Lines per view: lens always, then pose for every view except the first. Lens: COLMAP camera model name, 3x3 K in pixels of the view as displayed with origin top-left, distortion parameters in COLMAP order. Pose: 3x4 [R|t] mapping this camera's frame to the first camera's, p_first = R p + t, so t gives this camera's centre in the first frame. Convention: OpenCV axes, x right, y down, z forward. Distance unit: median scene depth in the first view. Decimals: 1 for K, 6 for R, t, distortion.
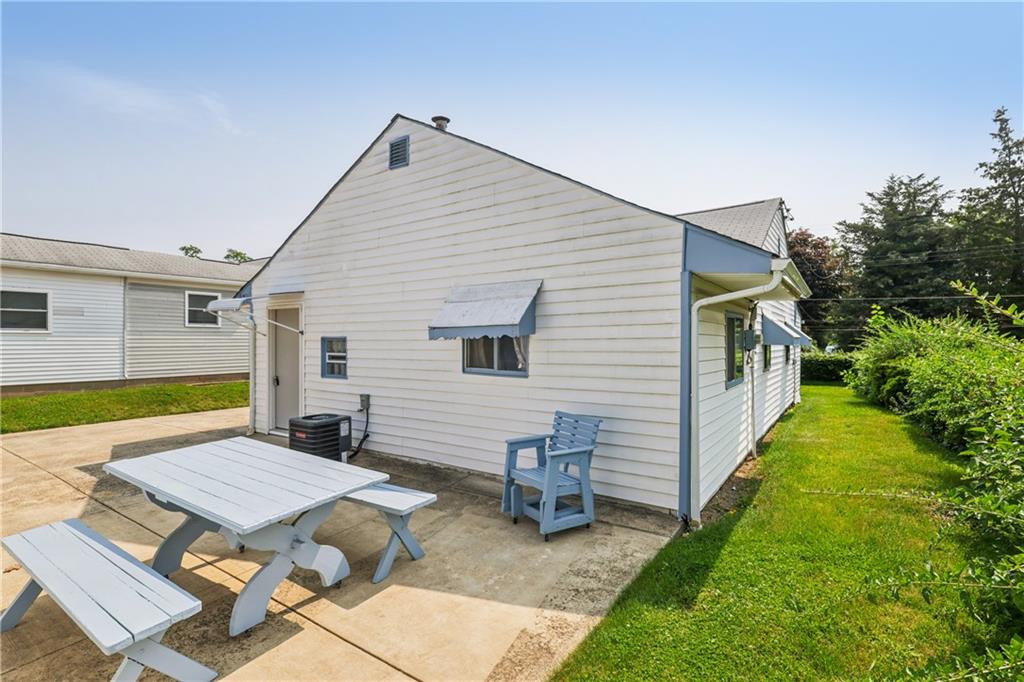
lens RADIAL K [[484.8, 0, 515.1], [0, 484.8, 336.4], [0, 0, 1]] dist [0.000647, 0.000316]
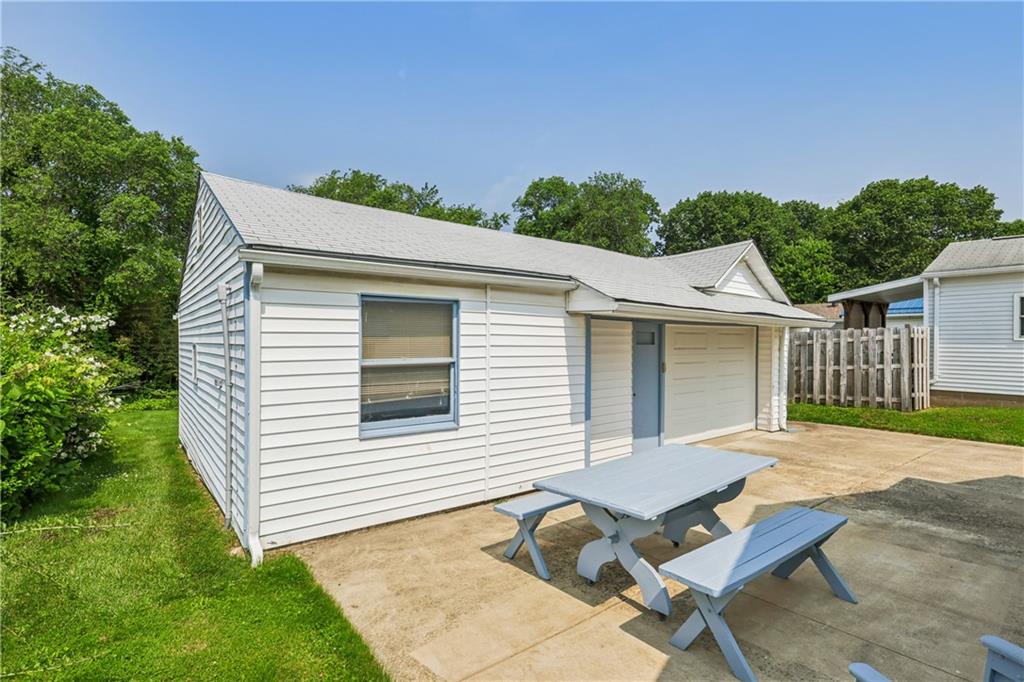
lens RADIAL K [[484.8, 0, 515.1], [0, 484.8, 336.4], [0, 0, 1]] dist [0.000647, 0.000316]
pose [[-0.304100, -0.006535, -0.952618, 0.686624], [-0.005527, 0.999972, -0.005095, -0.040137], [0.952624, 0.003715, -0.304128, 1.083345]]
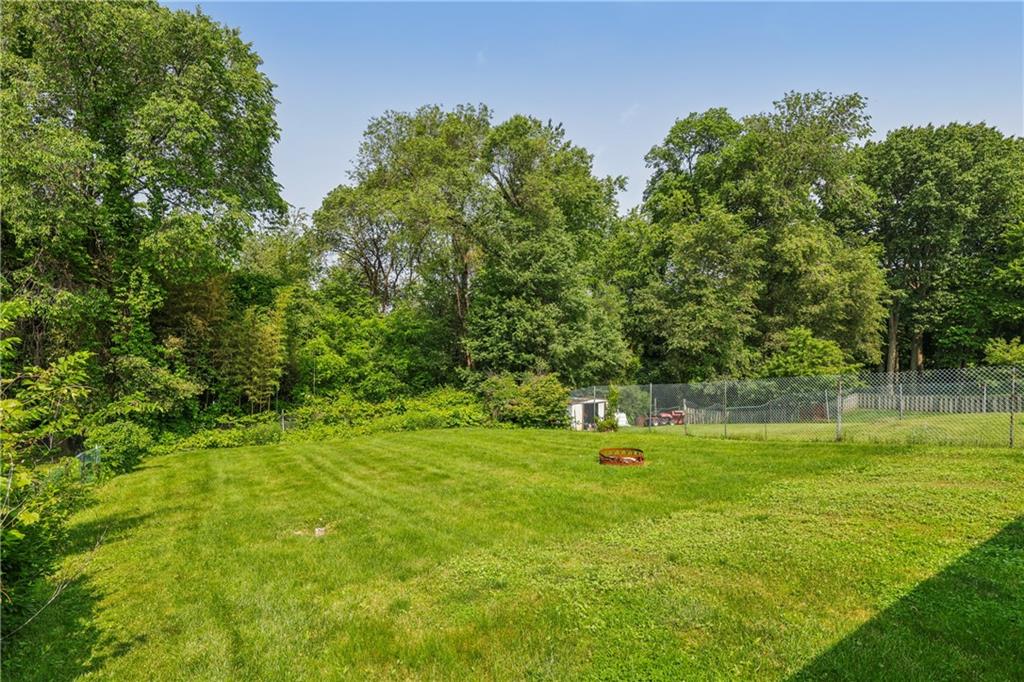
lens RADIAL K [[542.8, 0, 511.1], [0, 542.8, 362.3], [0, 0, 1]] dist [0.054413, 0.000565]
pose [[-0.423911, 0.035700, -0.905000, 0.610133], [0.012916, 0.999360, 0.033372, -0.034664], [0.905612, 0.002457, -0.424100, 0.965706]]
